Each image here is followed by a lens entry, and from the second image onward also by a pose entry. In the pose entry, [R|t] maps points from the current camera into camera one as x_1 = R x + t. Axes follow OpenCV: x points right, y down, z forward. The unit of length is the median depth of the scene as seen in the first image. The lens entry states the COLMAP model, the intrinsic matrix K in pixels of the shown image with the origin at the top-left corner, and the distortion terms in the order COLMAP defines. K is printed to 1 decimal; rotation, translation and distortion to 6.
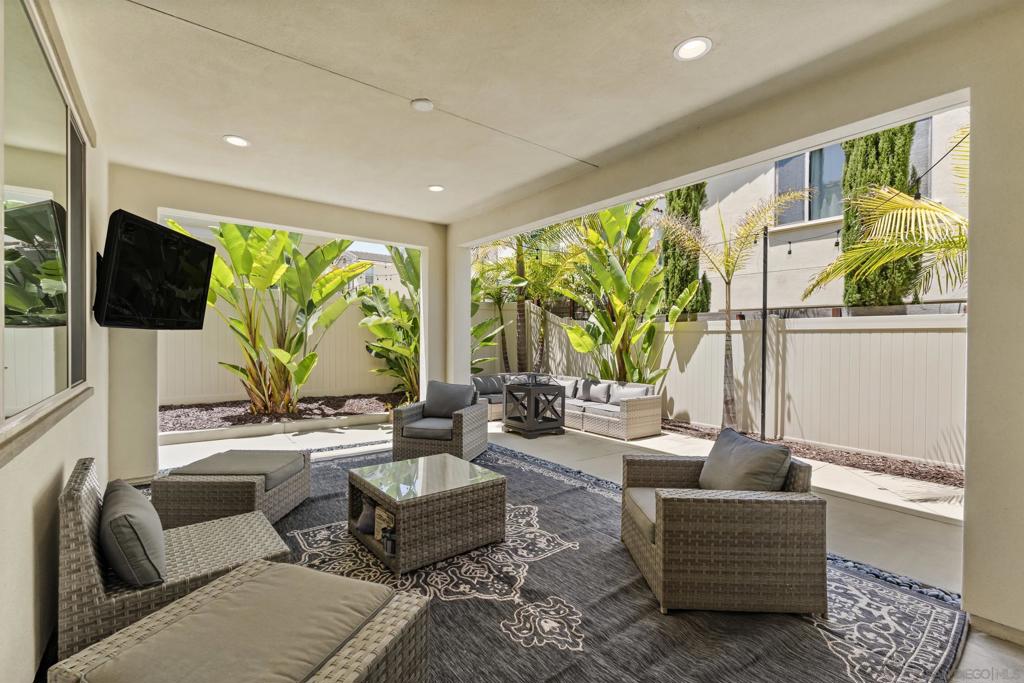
lens RADIAL K [[447.3, 0, 512.0], [0, 447.3, 341.5], [0, 0, 1]] dist [-0.000765, -0.000152]
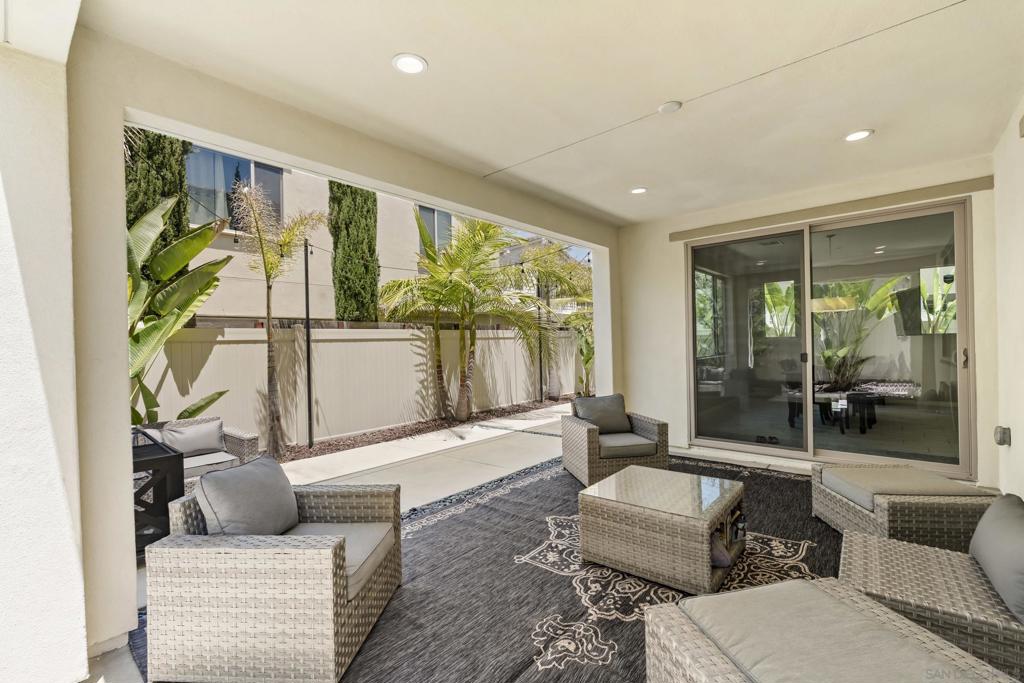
lens RADIAL K [[443.0, 0, 512.0], [0, 443.0, 341.5], [0, 0, 1]] dist [-0.001024, -0.000075]
pose [[-0.193686, 0.000747, 0.981063, -1.305586], [0.030616, 0.999517, 0.005284, -0.030731], [-0.980586, 0.031060, -0.193616, 1.854342]]
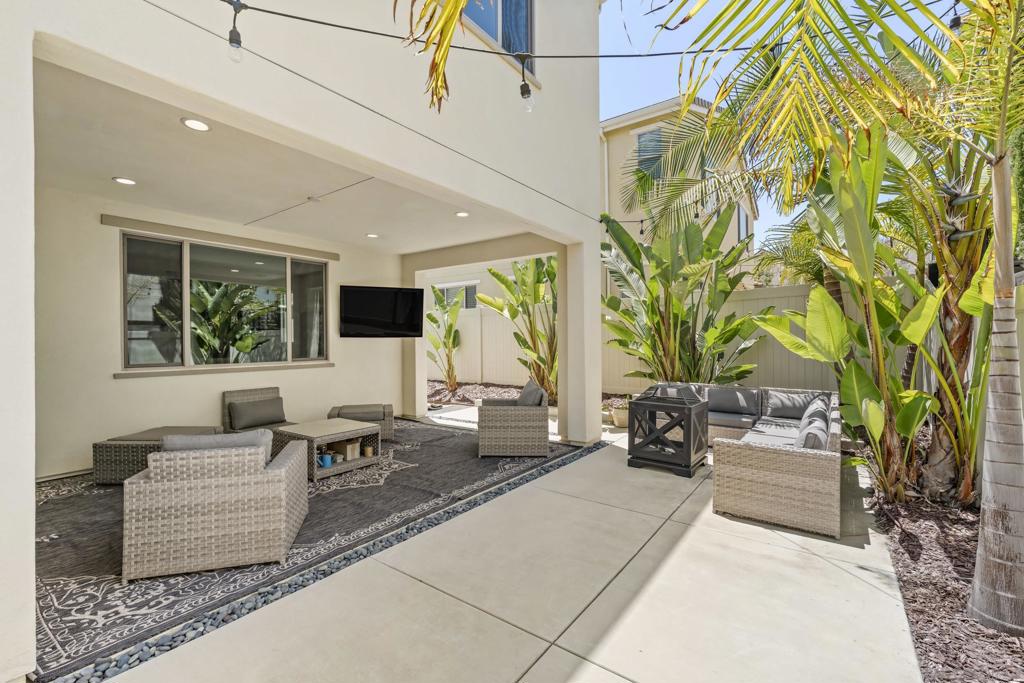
lens RADIAL K [[443.0, 0, 512.0], [0, 443.0, 341.5], [0, 0, 1]] dist [-0.001024, -0.000075]
pose [[0.272460, -0.008365, -0.962131, 1.887234], [0.003458, 0.999964, -0.007714, 0.006555], [0.962161, -0.001225, 0.272479, 1.503370]]
